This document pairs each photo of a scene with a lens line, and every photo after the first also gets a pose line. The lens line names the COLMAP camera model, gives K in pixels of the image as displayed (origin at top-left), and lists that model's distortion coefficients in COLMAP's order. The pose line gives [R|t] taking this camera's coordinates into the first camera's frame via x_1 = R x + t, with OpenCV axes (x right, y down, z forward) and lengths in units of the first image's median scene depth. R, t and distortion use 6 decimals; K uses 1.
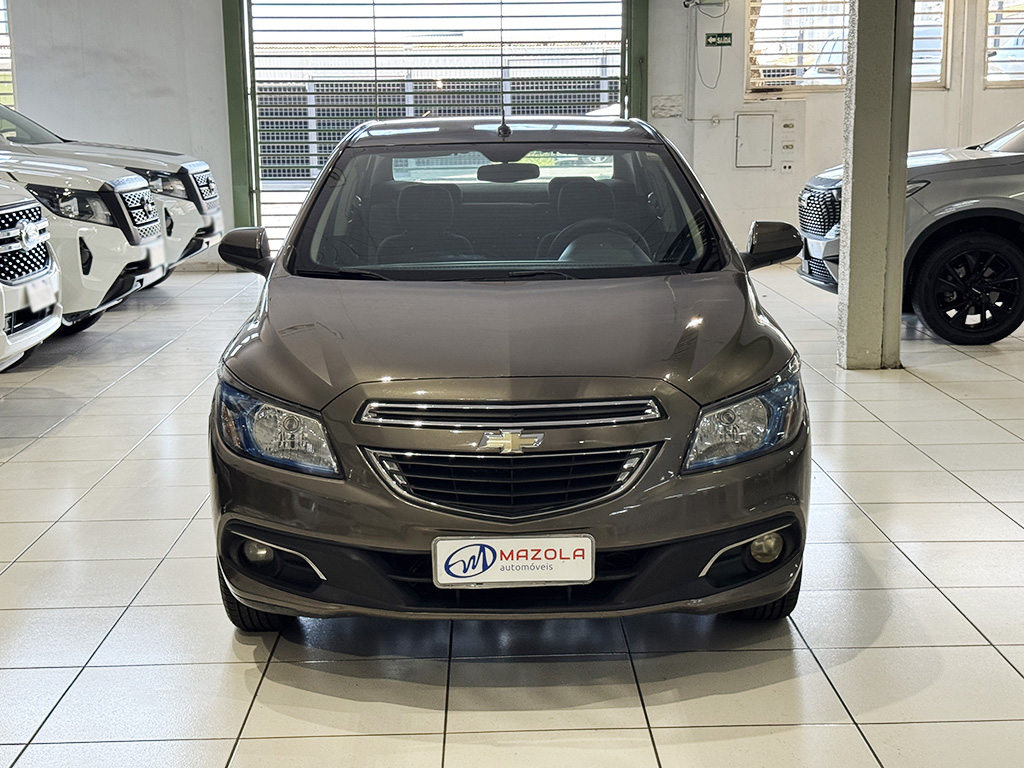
lens RADIAL K [[1424.2, 0, 512.0], [0, 1424.2, 384.0], [0, 0, 1]] dist [0.178751, -0.537852]
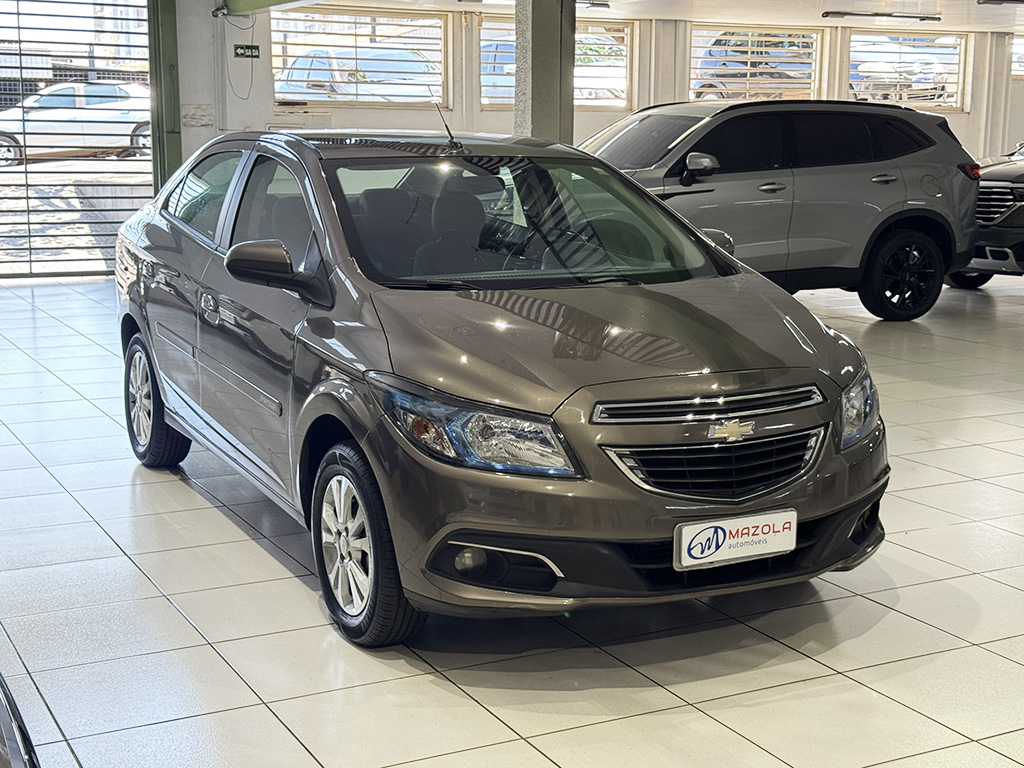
lens RADIAL K [[1424.2, 0, 512.0], [0, 1424.2, 384.0], [0, 0, 1]] dist [0.178751, -0.537852]
pose [[0.894070, -0.054921, 0.444547, -0.633724], [0.058093, 0.998290, 0.006497, -0.012273], [-0.444144, 0.020016, 0.895732, 0.086003]]
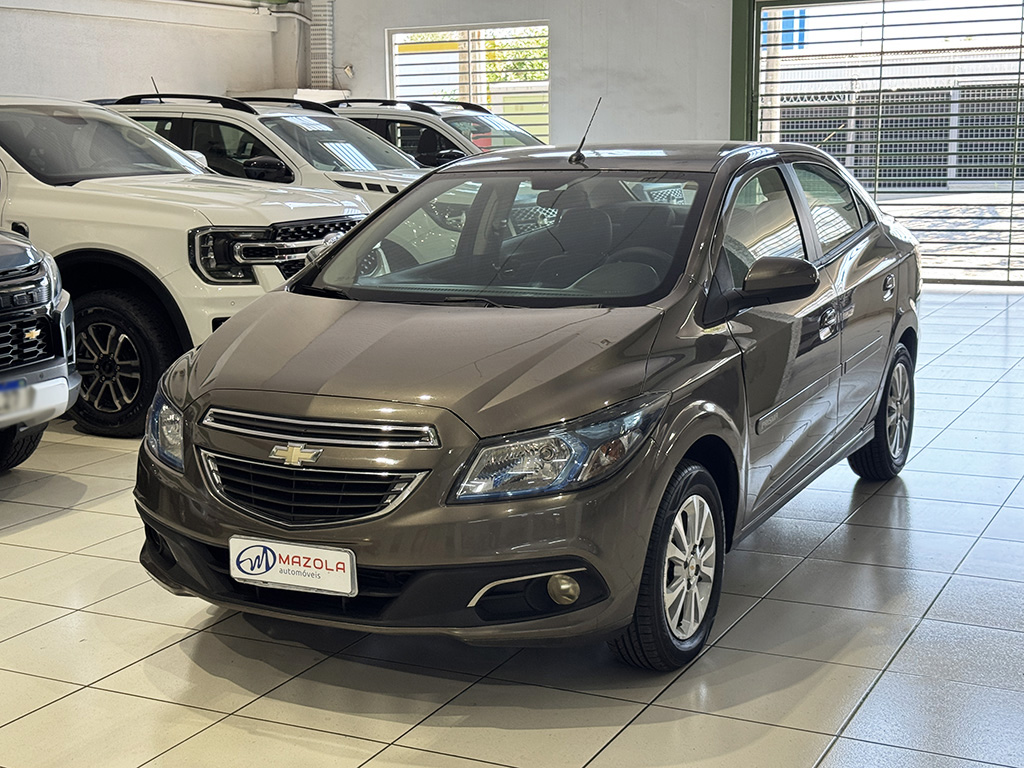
lens RADIAL K [[1424.2, 0, 512.0], [0, 1424.2, 384.0], [0, 0, 1]] dist [0.178751, -0.537852]
pose [[0.881691, 0.075956, -0.465673, 0.633092], [-0.078056, 0.996839, 0.014805, -0.040358], [0.465326, 0.023295, 0.884833, 0.122477]]
